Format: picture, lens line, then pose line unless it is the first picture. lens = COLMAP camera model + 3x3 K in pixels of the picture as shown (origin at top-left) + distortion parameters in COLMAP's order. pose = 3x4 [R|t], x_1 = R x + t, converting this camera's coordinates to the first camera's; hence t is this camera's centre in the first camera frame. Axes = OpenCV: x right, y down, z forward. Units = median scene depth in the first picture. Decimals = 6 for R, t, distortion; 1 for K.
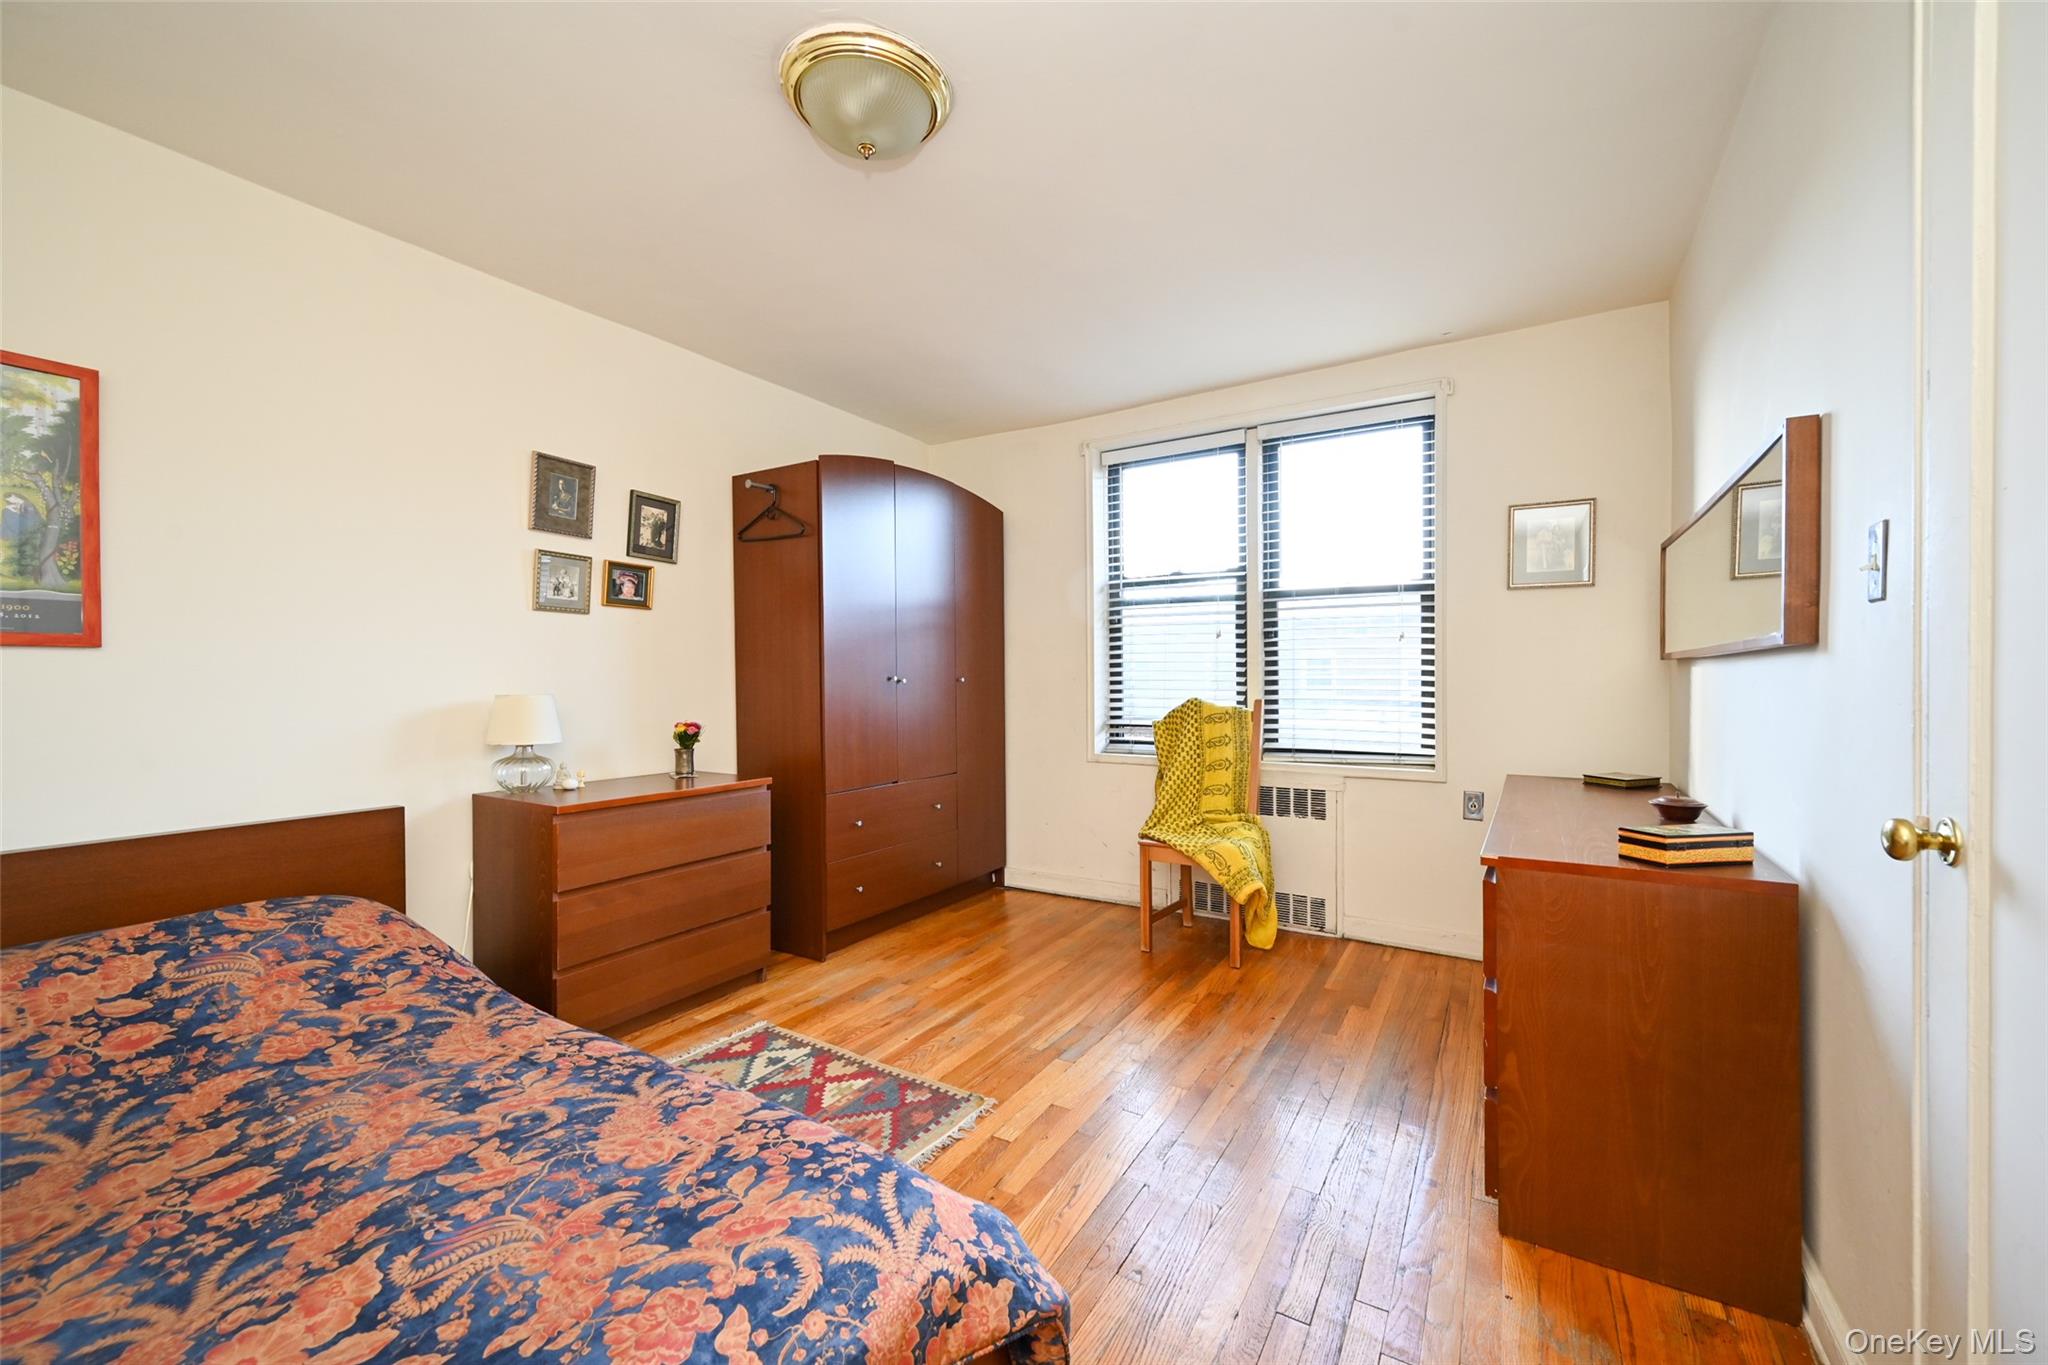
lens RADIAL K [[805.8, 0, 1025.5], [0, 805.8, 686.2], [0, 0, 1]] dist [-0.001055, 0.000256]
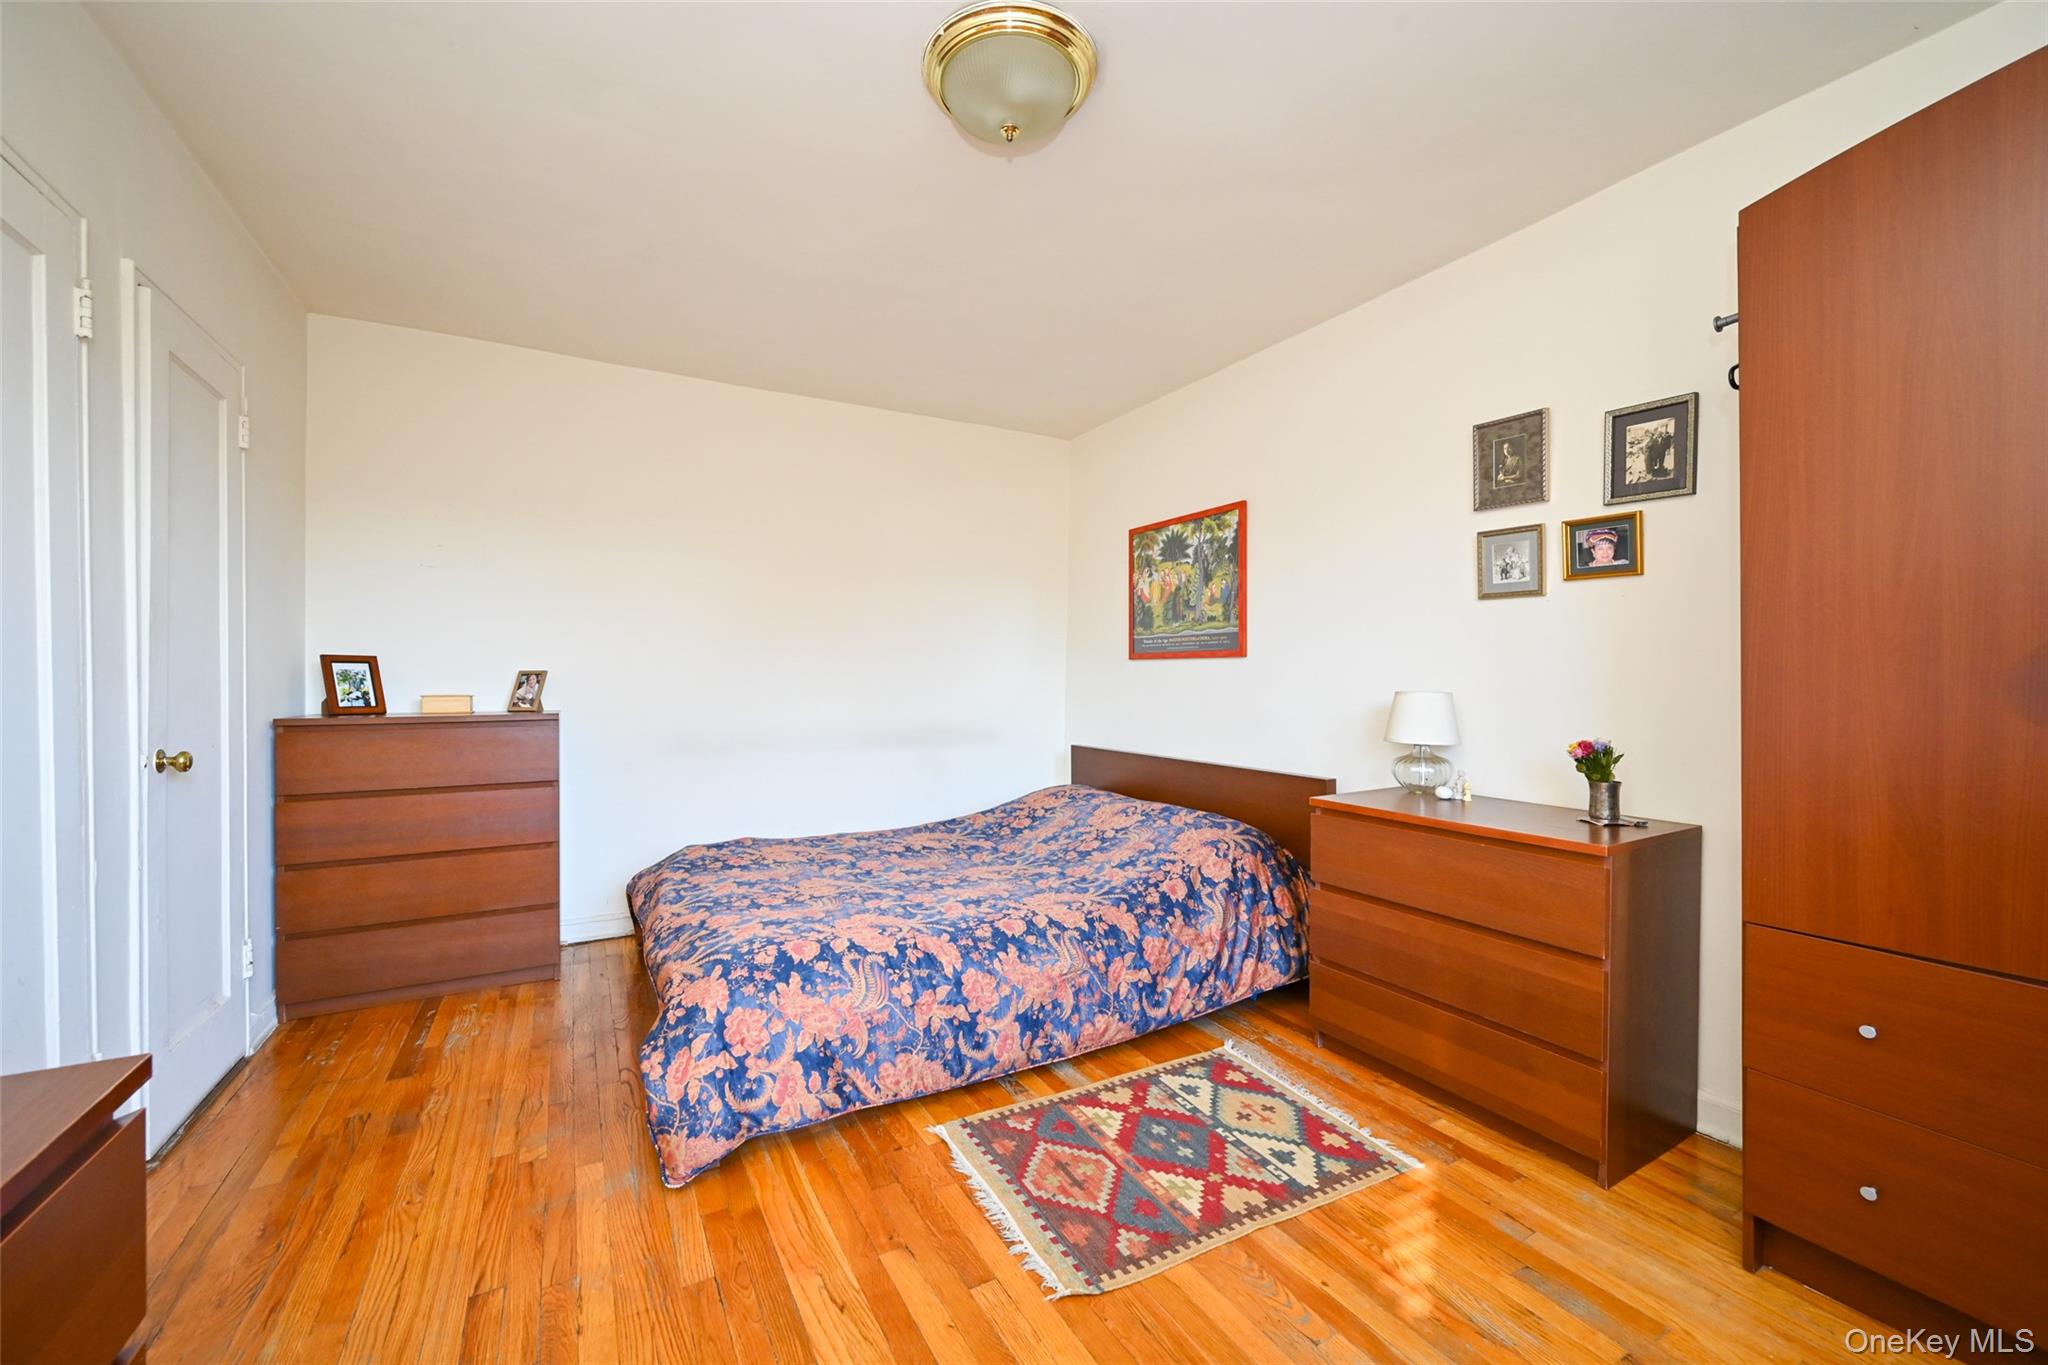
lens RADIAL K [[805.8, 0, 1025.5], [0, 805.8, 686.2], [0, 0, 1]] dist [-0.001055, 0.000256]
pose [[-0.486275, 0.015218, -0.873673, 0.492322], [-0.008660, 0.999715, 0.022233, -0.015000], [0.873763, 0.018377, -0.486004, 1.133772]]
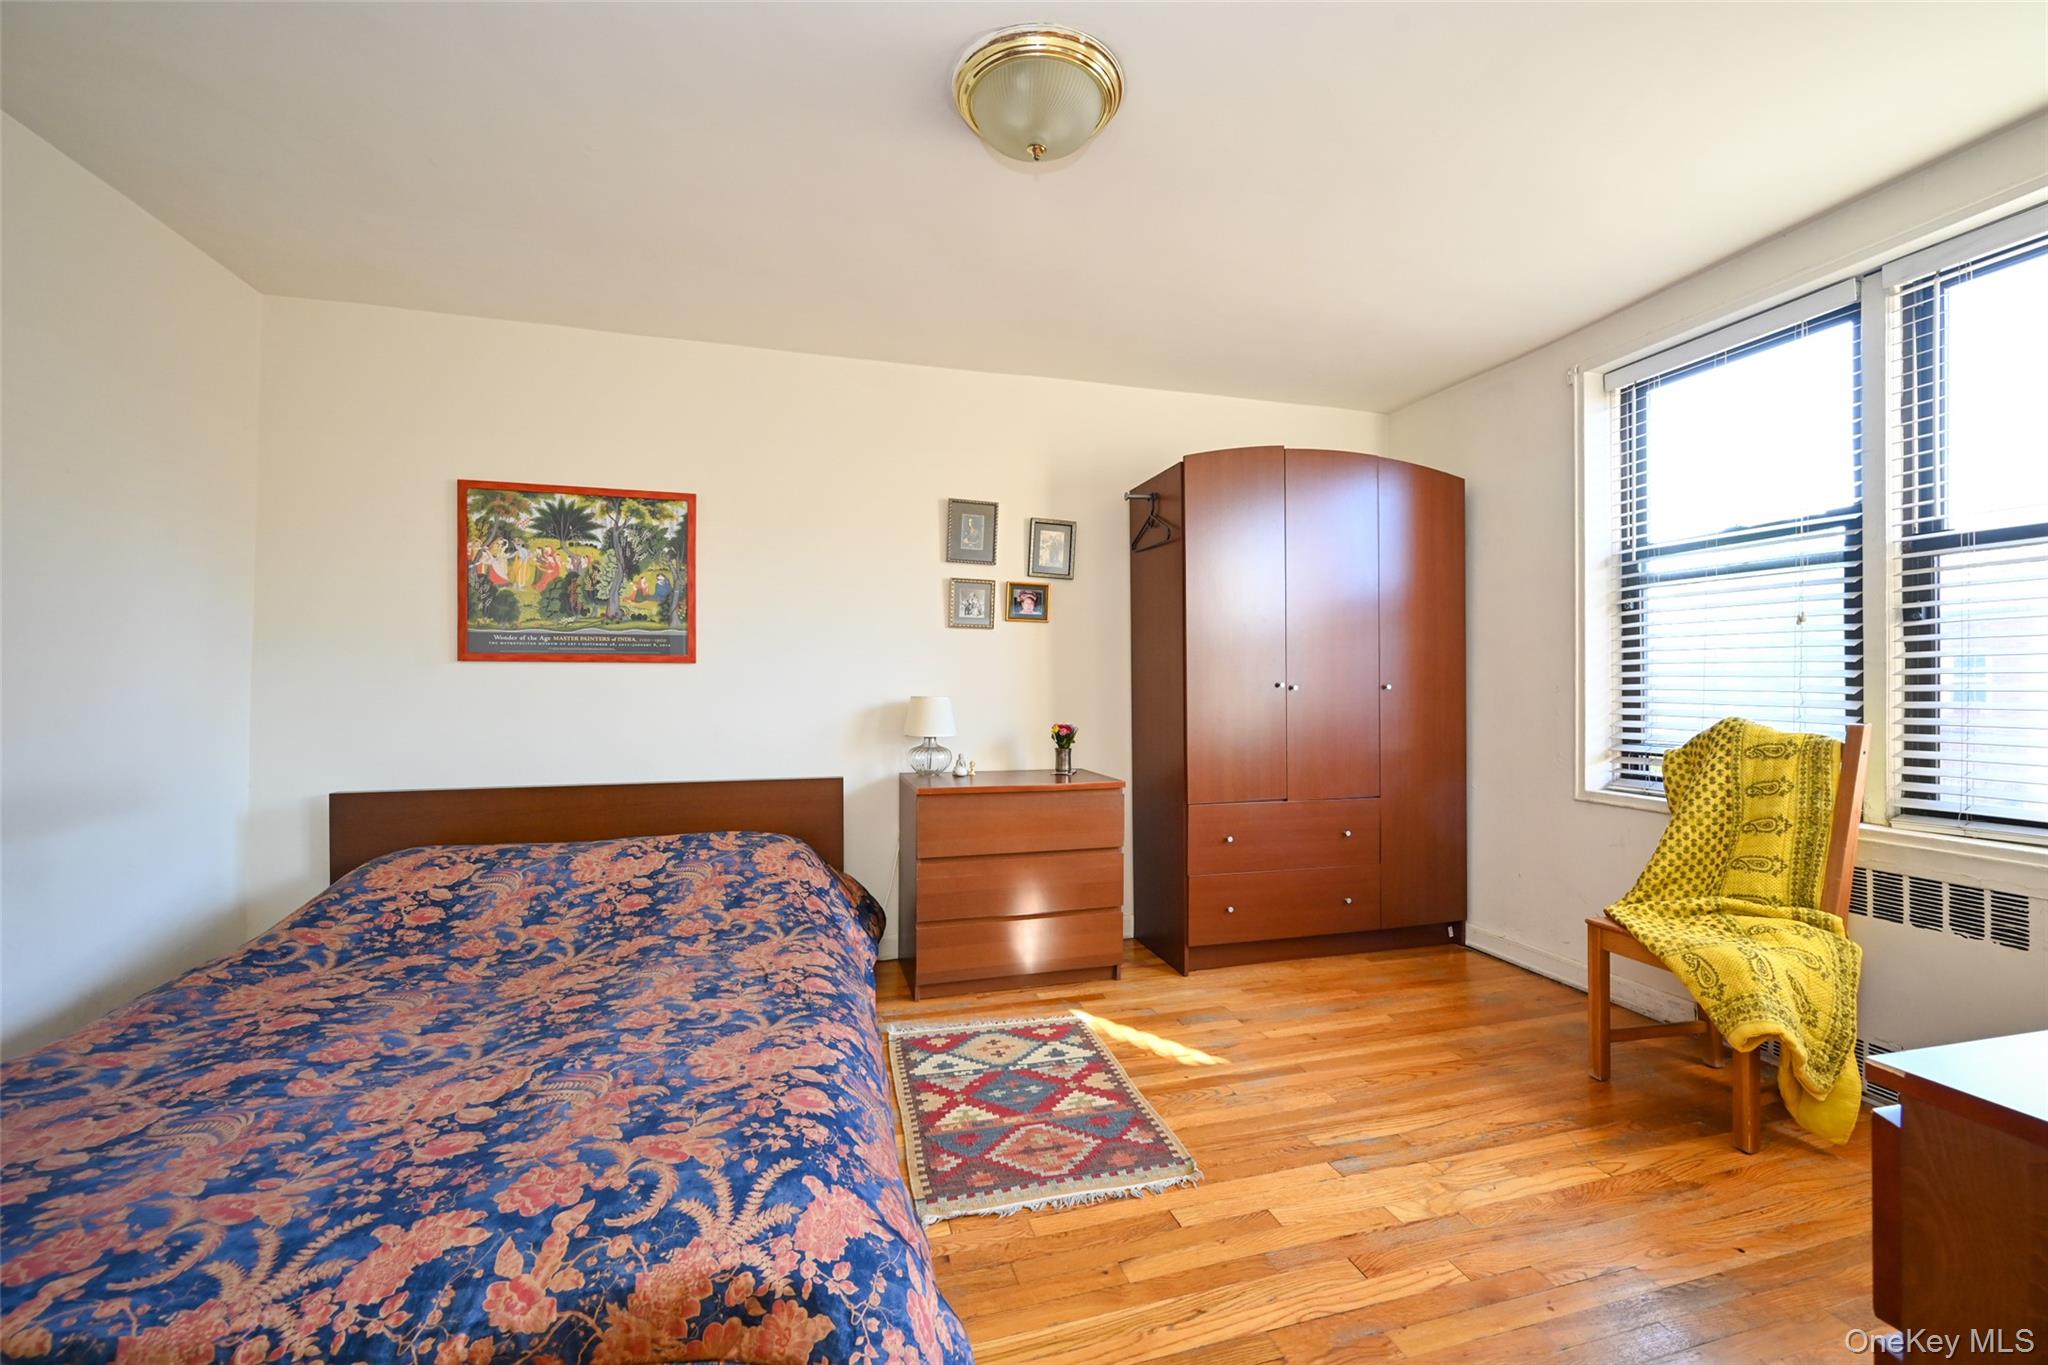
lens RADIAL K [[805.8, 0, 1025.5], [0, 805.8, 686.2], [0, 0, 1]] dist [-0.001055, 0.000256]
pose [[0.731834, 0.007163, -0.681445, 0.355837], [-0.011445, 0.999933, -0.001781, -0.004850], [0.681386, 0.009102, 0.731867, 0.205547]]
